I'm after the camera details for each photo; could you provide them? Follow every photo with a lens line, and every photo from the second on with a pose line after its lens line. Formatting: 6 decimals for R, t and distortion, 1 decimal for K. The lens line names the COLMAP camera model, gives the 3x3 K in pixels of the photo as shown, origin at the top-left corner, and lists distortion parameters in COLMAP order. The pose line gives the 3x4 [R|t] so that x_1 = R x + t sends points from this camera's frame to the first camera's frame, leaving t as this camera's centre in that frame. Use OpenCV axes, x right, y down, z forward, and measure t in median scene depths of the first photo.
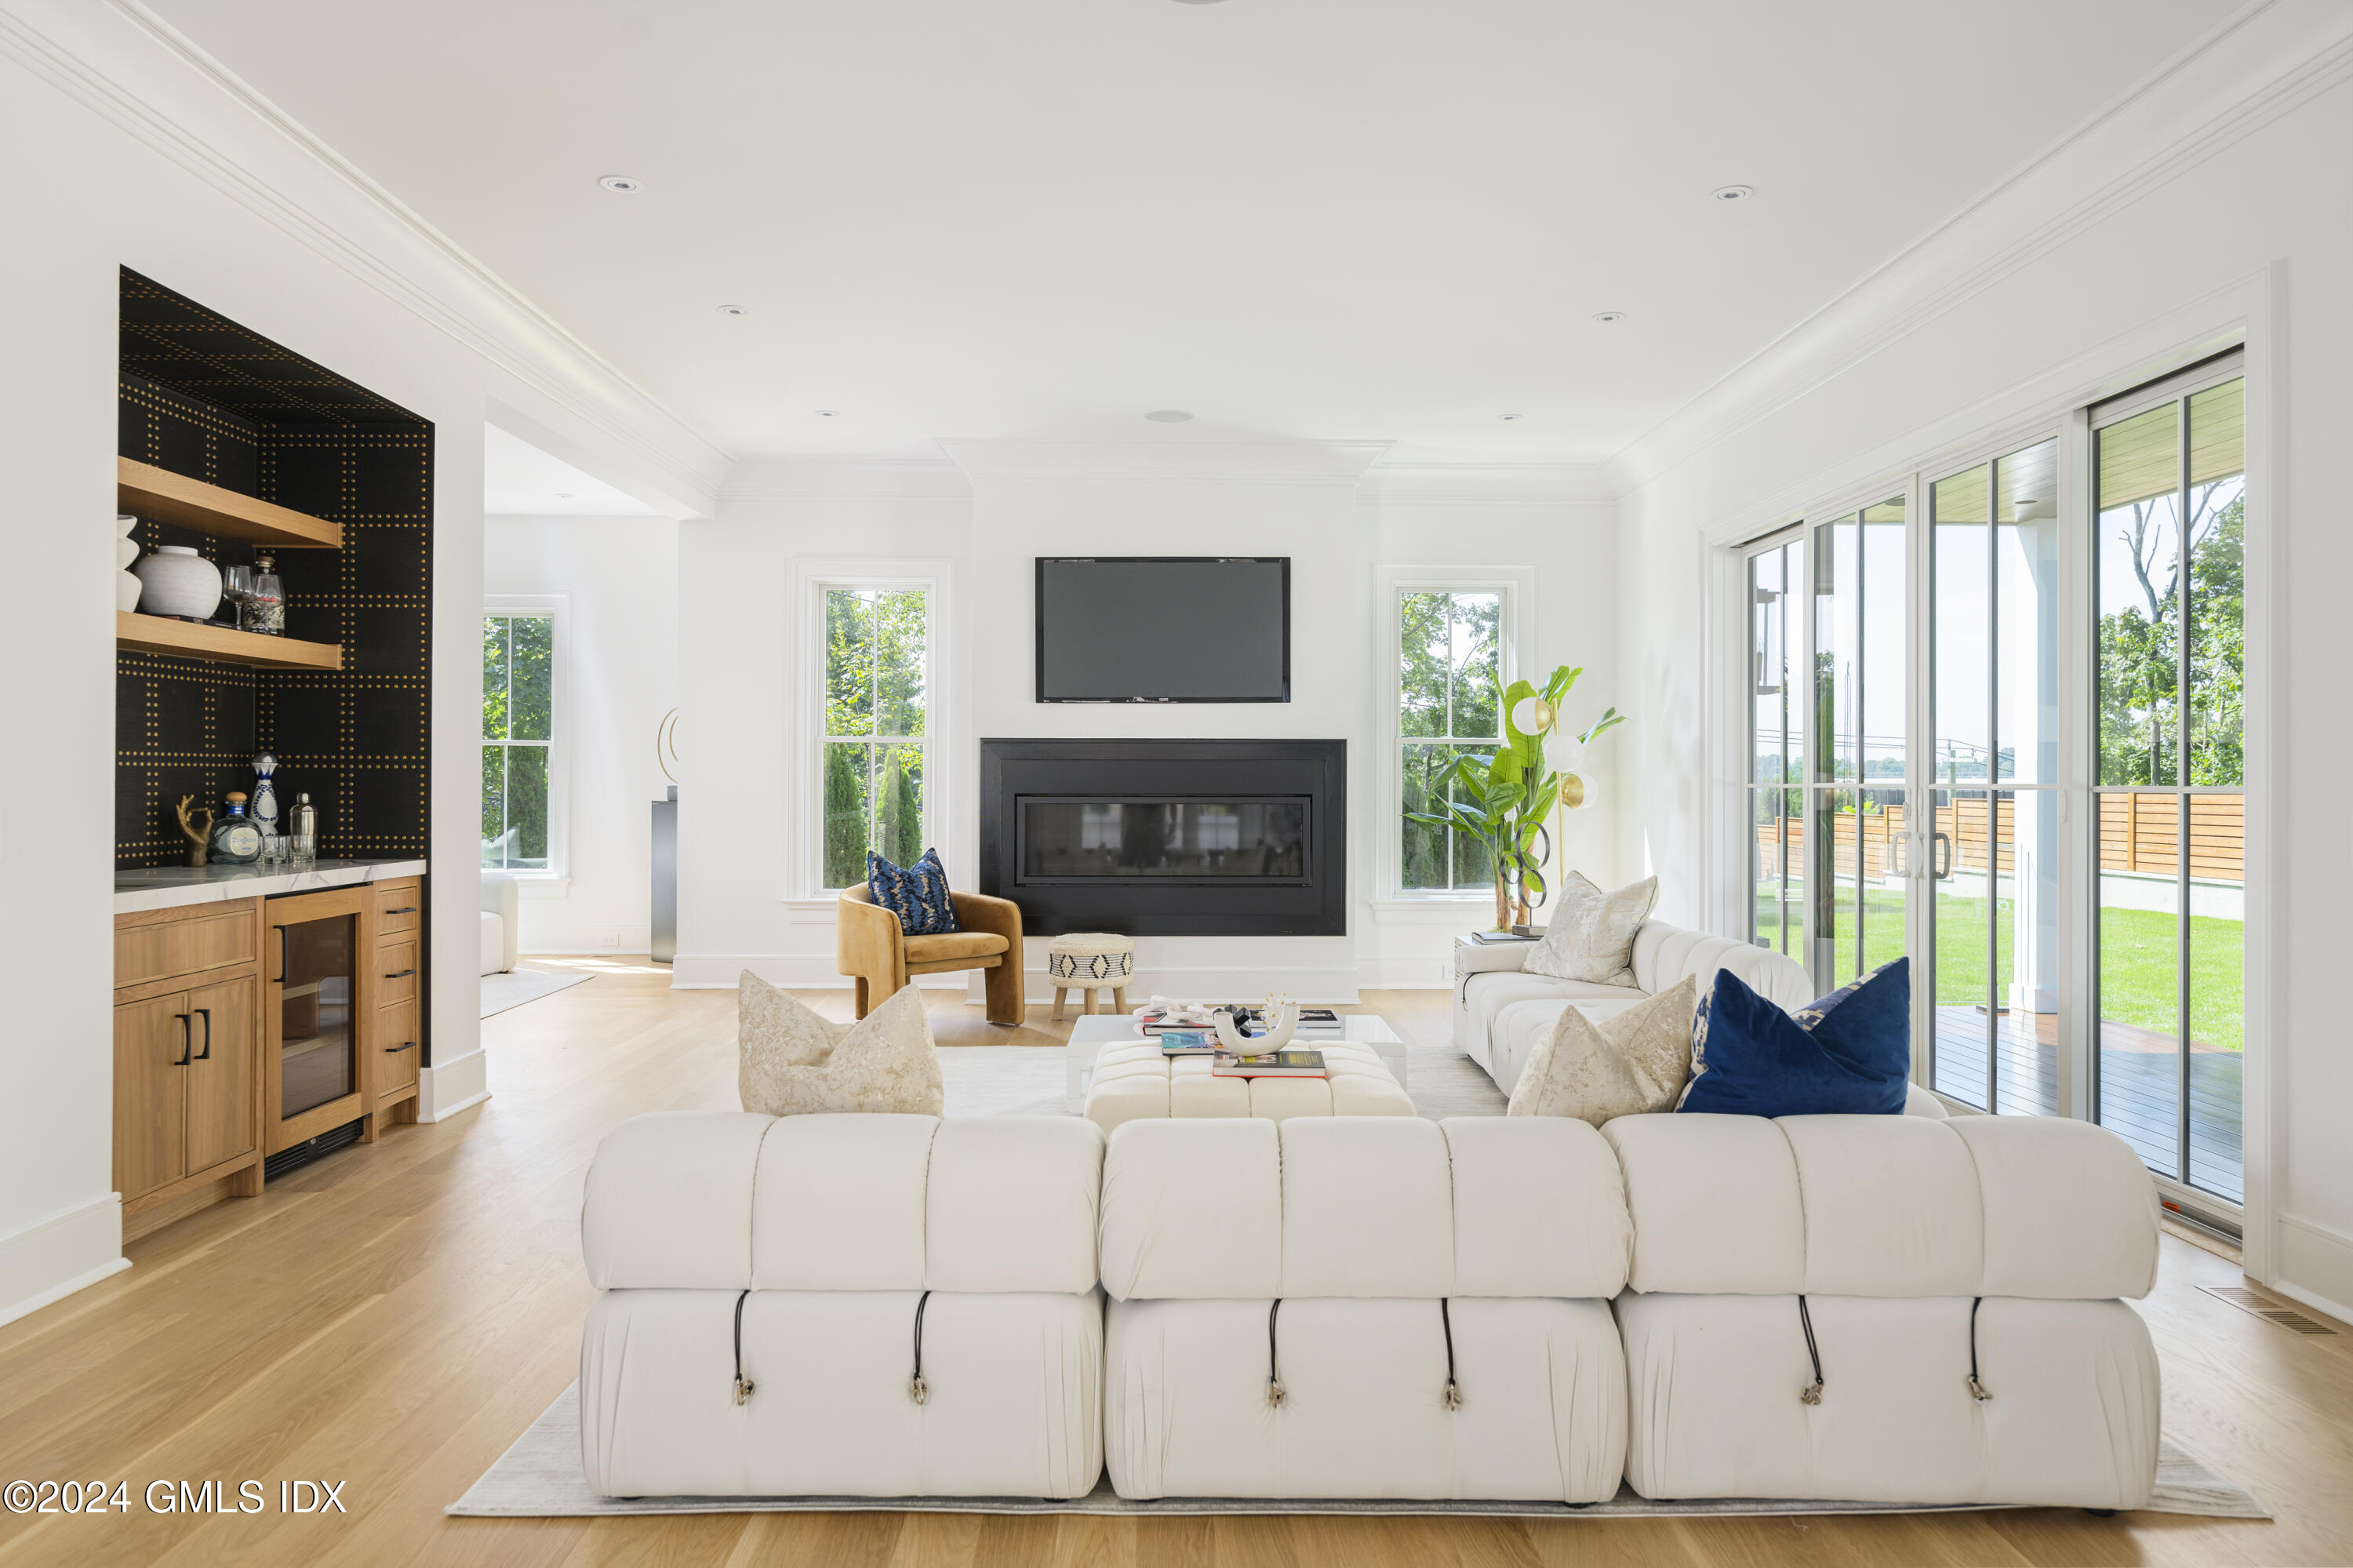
lens RADIAL K [[1481.5, 0, 1177.3], [0, 1481.5, 776.5], [0, 0, 1]] dist [-0.002584, -0.001564]
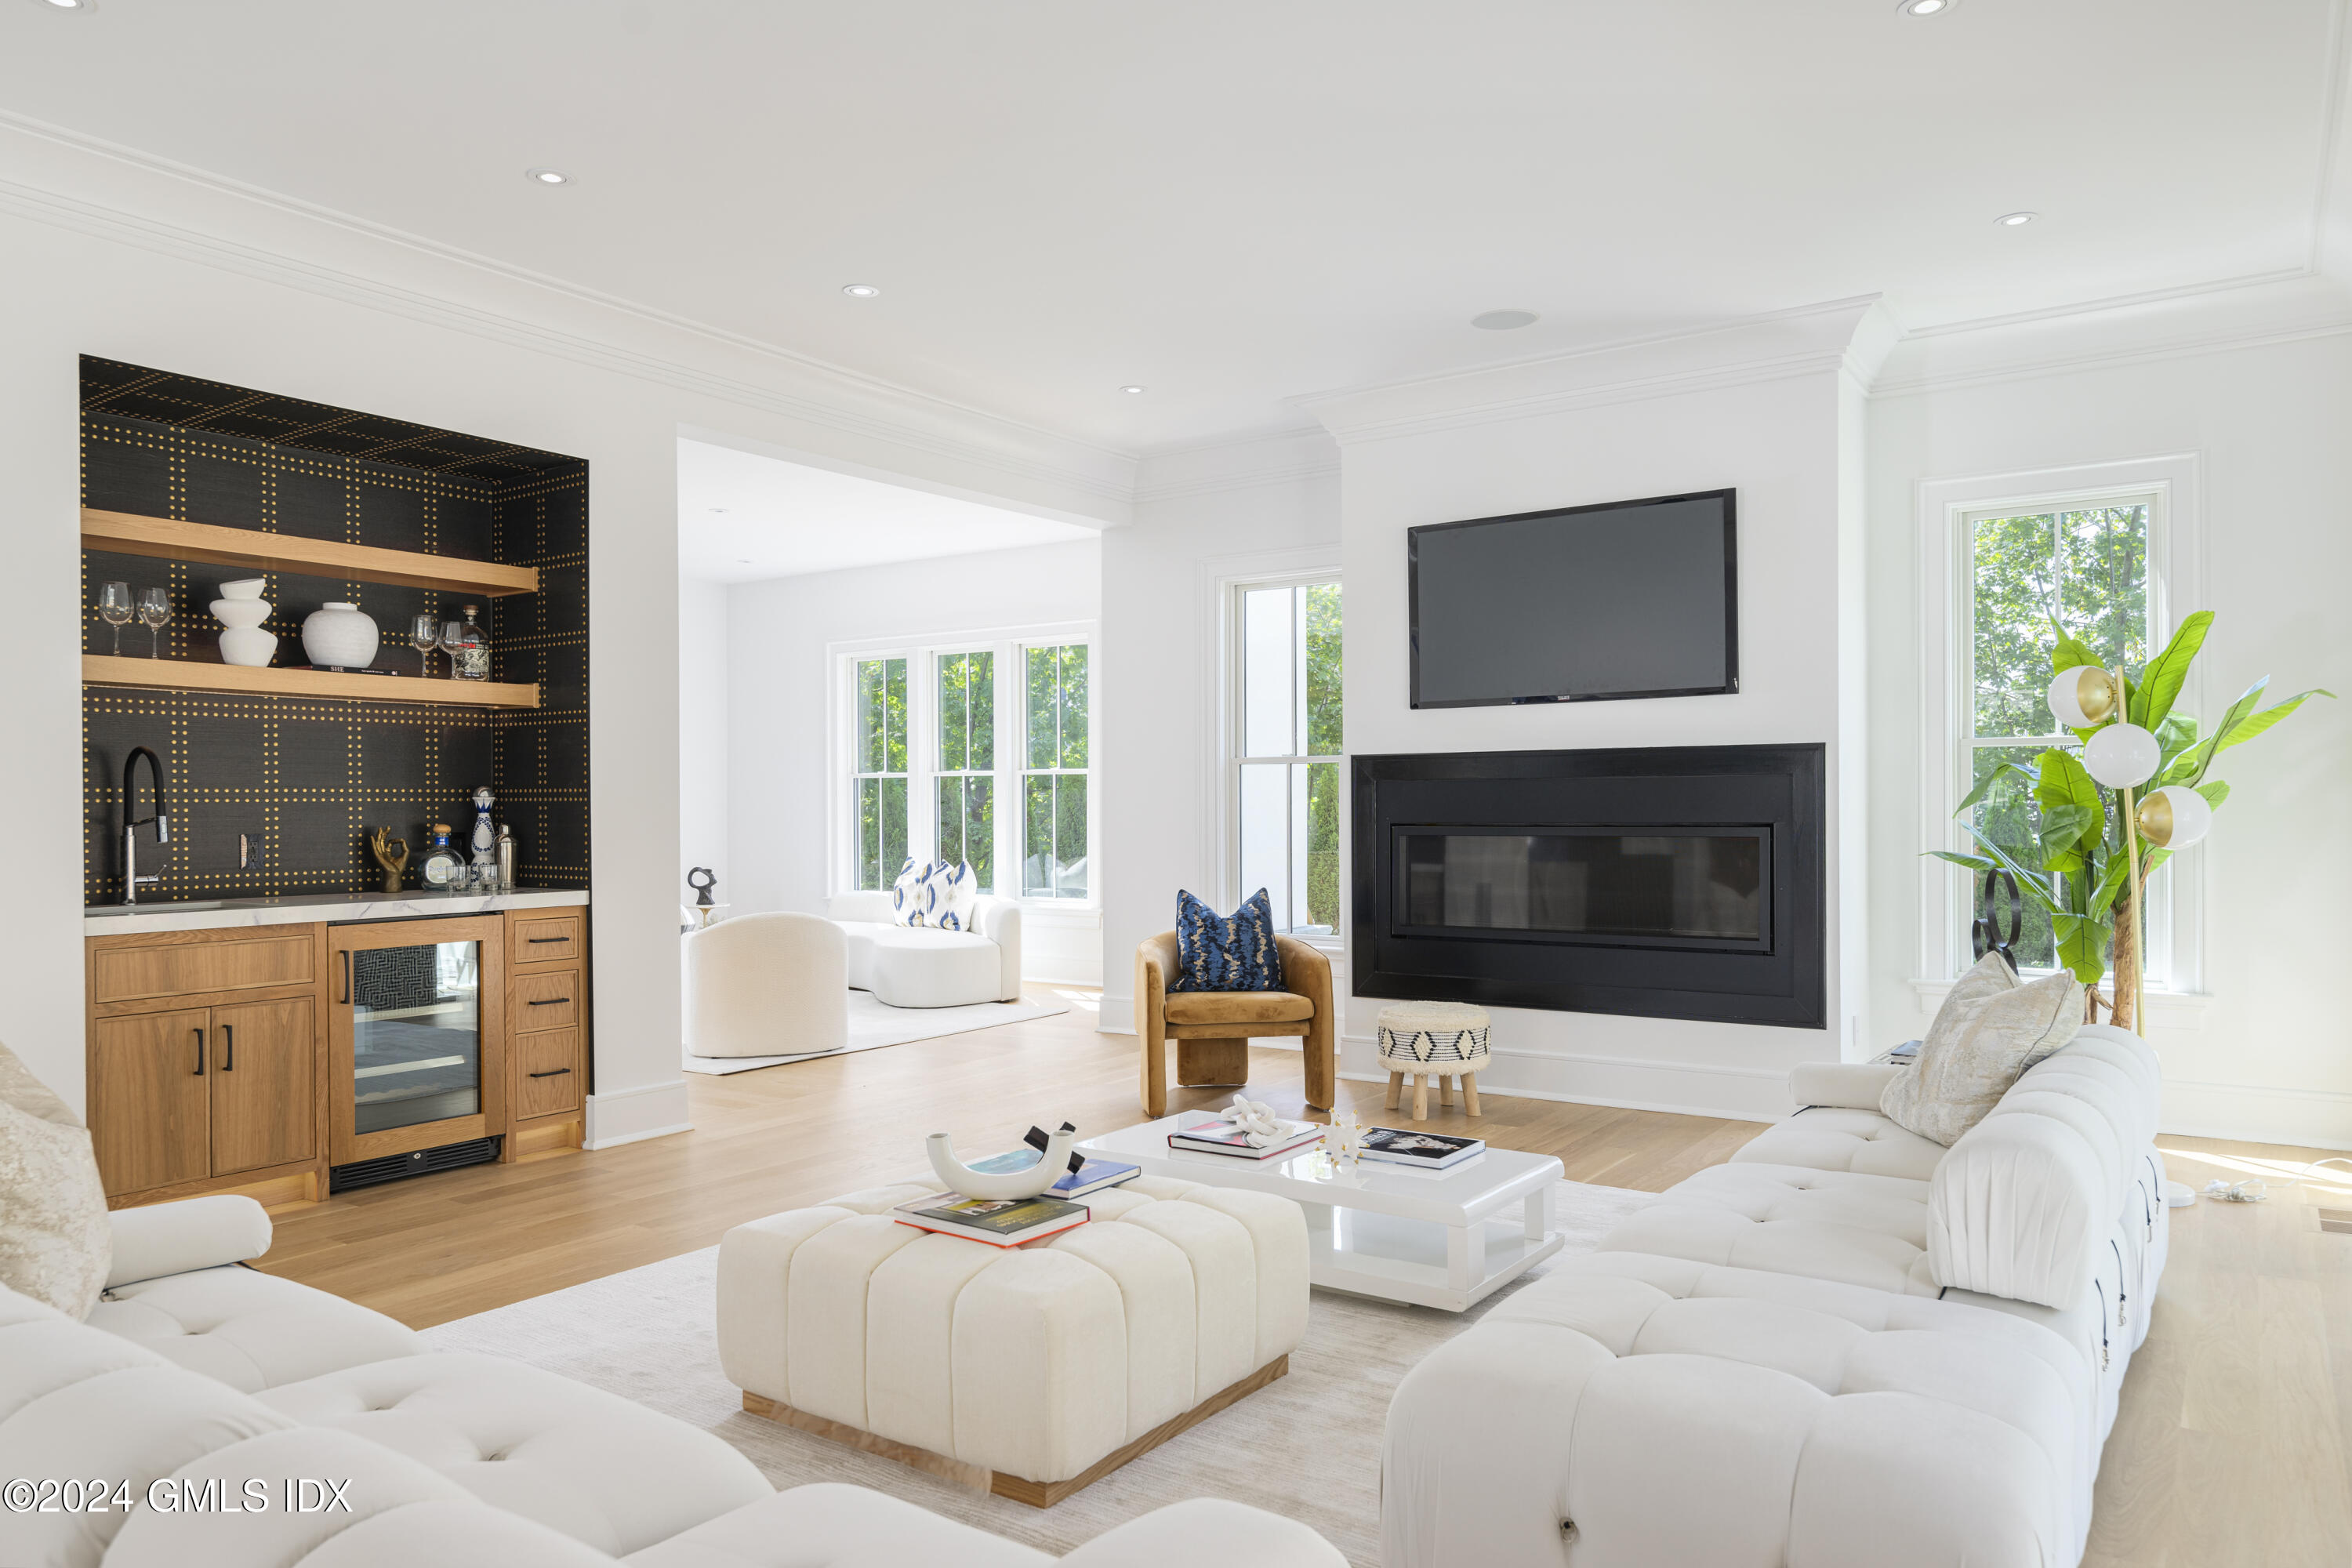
lens RADIAL K [[1567.0, 0, 1174.0], [0, 1567.0, 810.2], [0, 0, 1]] dist [0.001343, 0.000196]
pose [[0.812908, -0.005530, -0.582365, 0.438484], [0.009133, 0.999953, 0.003253, 0.001095], [0.582320, -0.007963, 0.812921, 0.352061]]
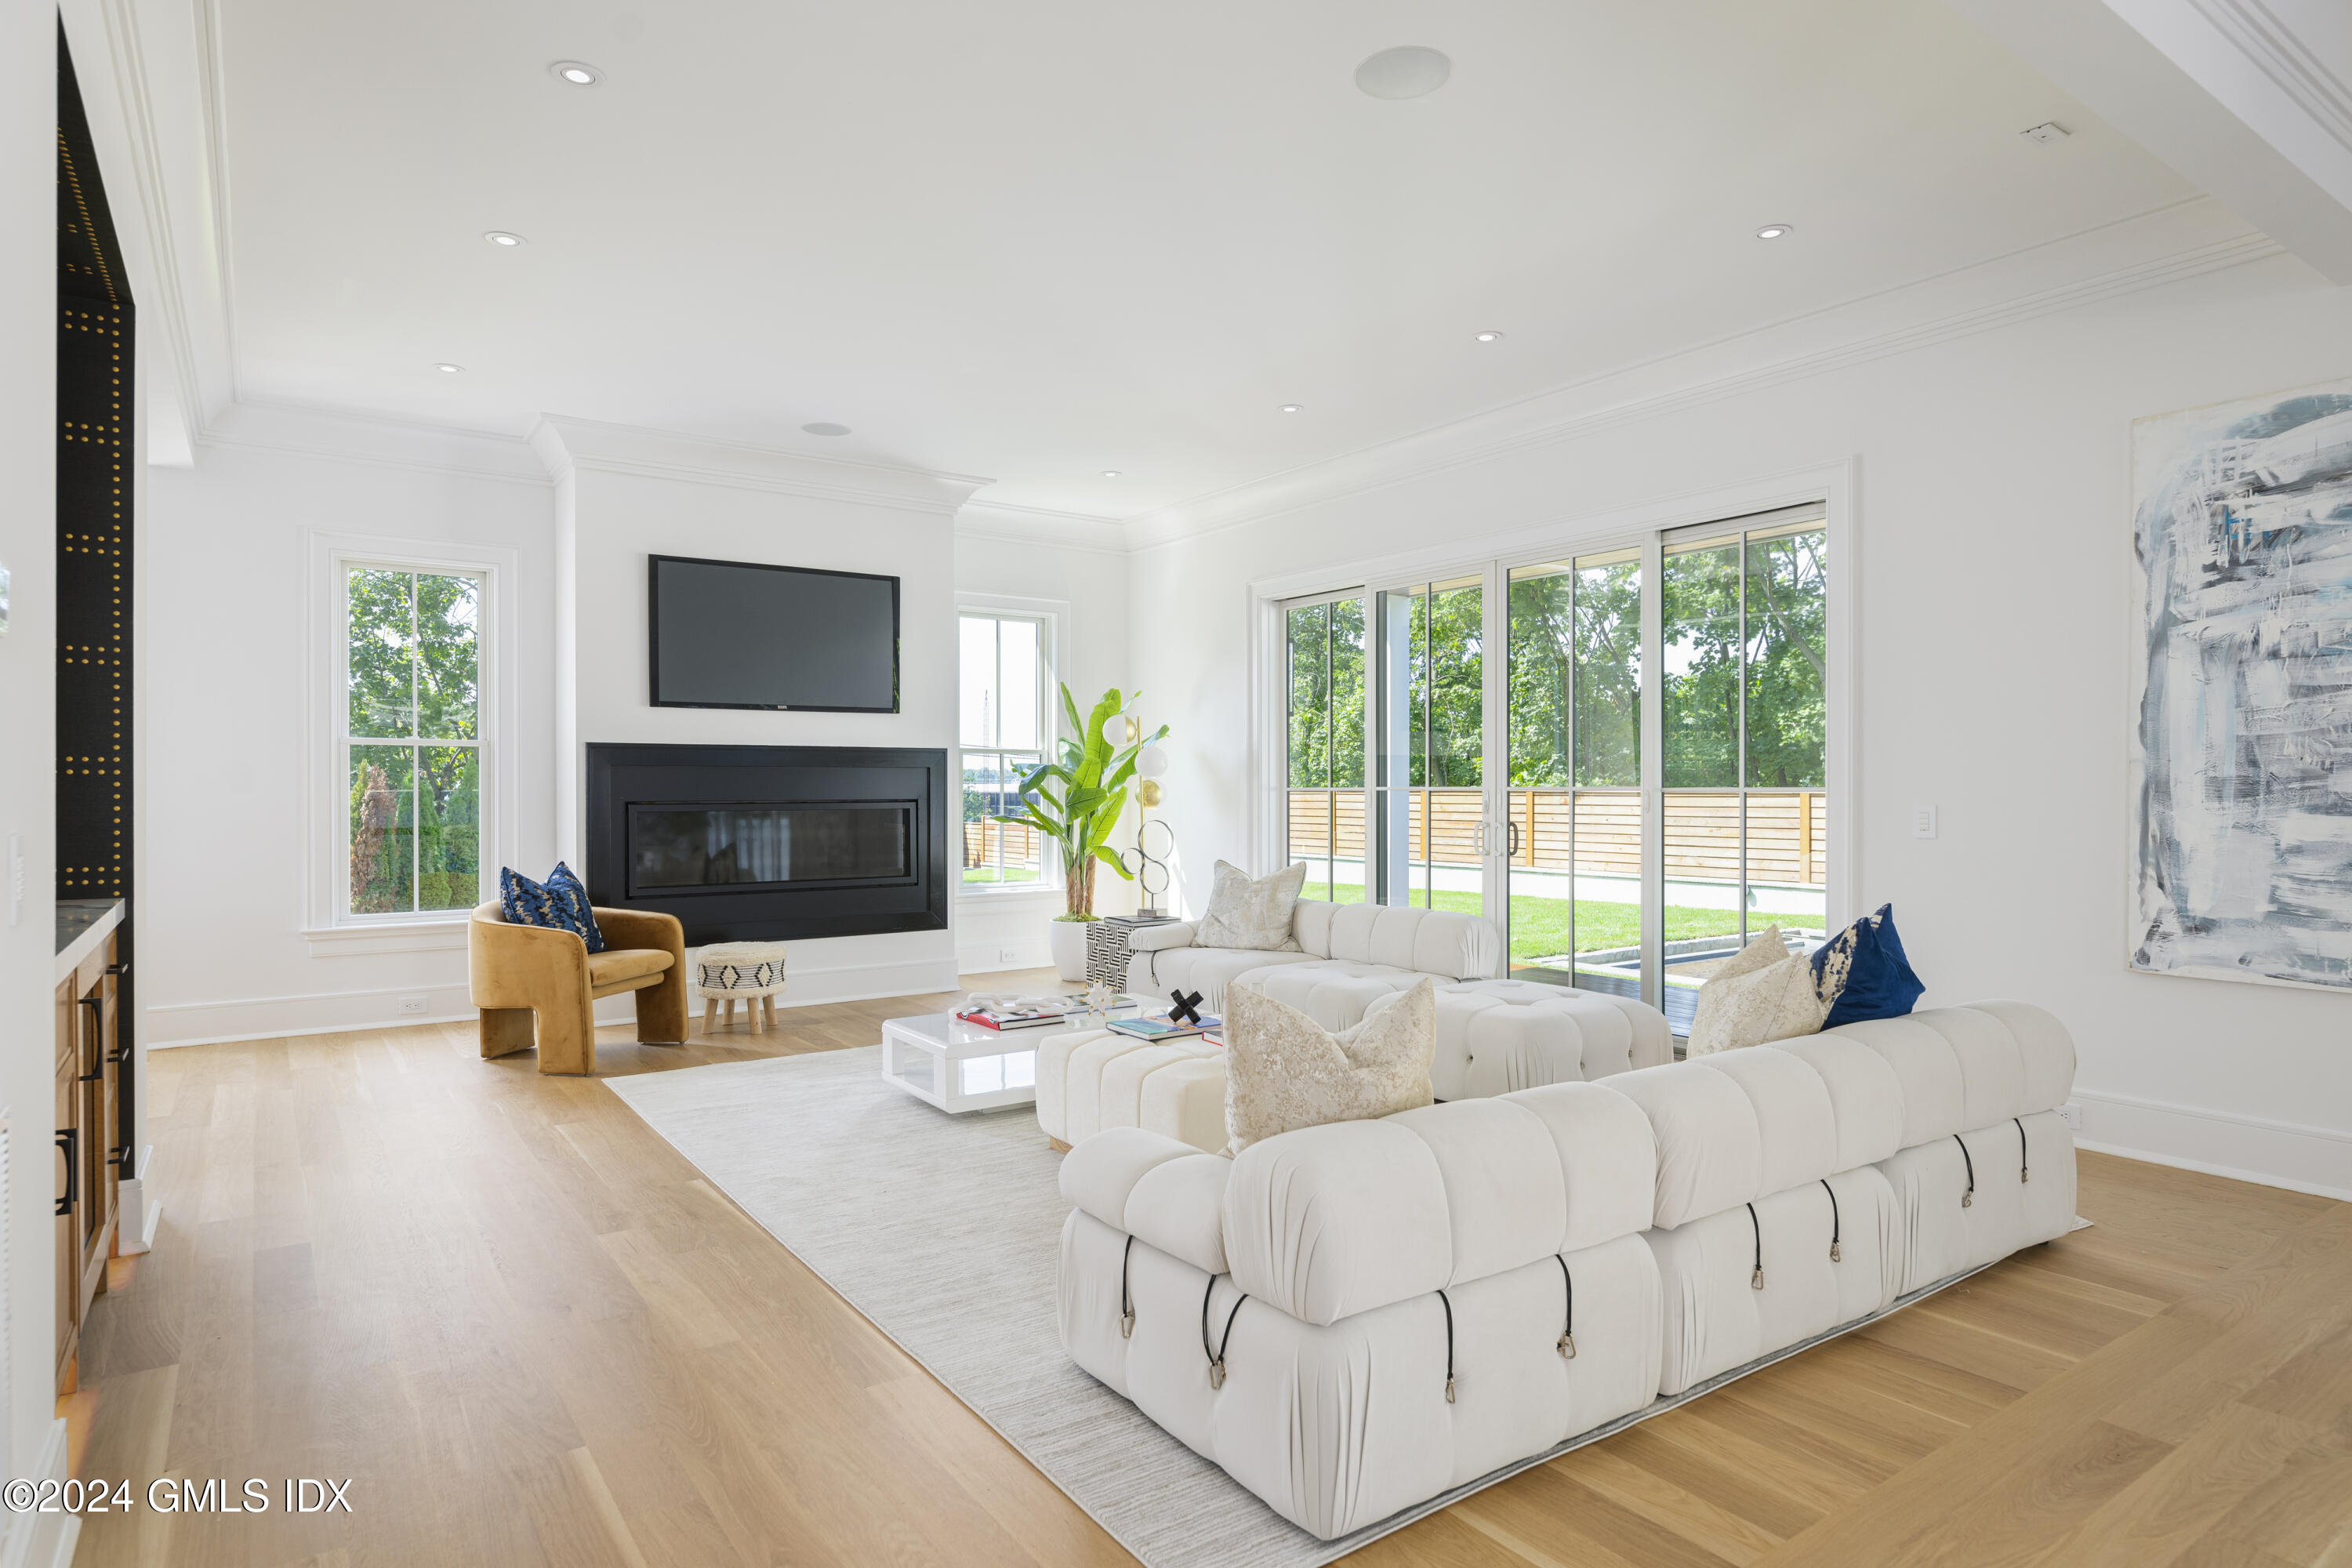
lens RADIAL K [[1311.0, 0, 1176.0], [0, 1311.0, 784.0], [0, 0, 1]] dist [-0.000906, -0.000199]
pose [[0.827845, -0.003473, 0.560946, -0.431702], [0.002788, 0.999994, 0.002077, -0.000676], [-0.560949, -0.000156, 0.827850, 0.162089]]
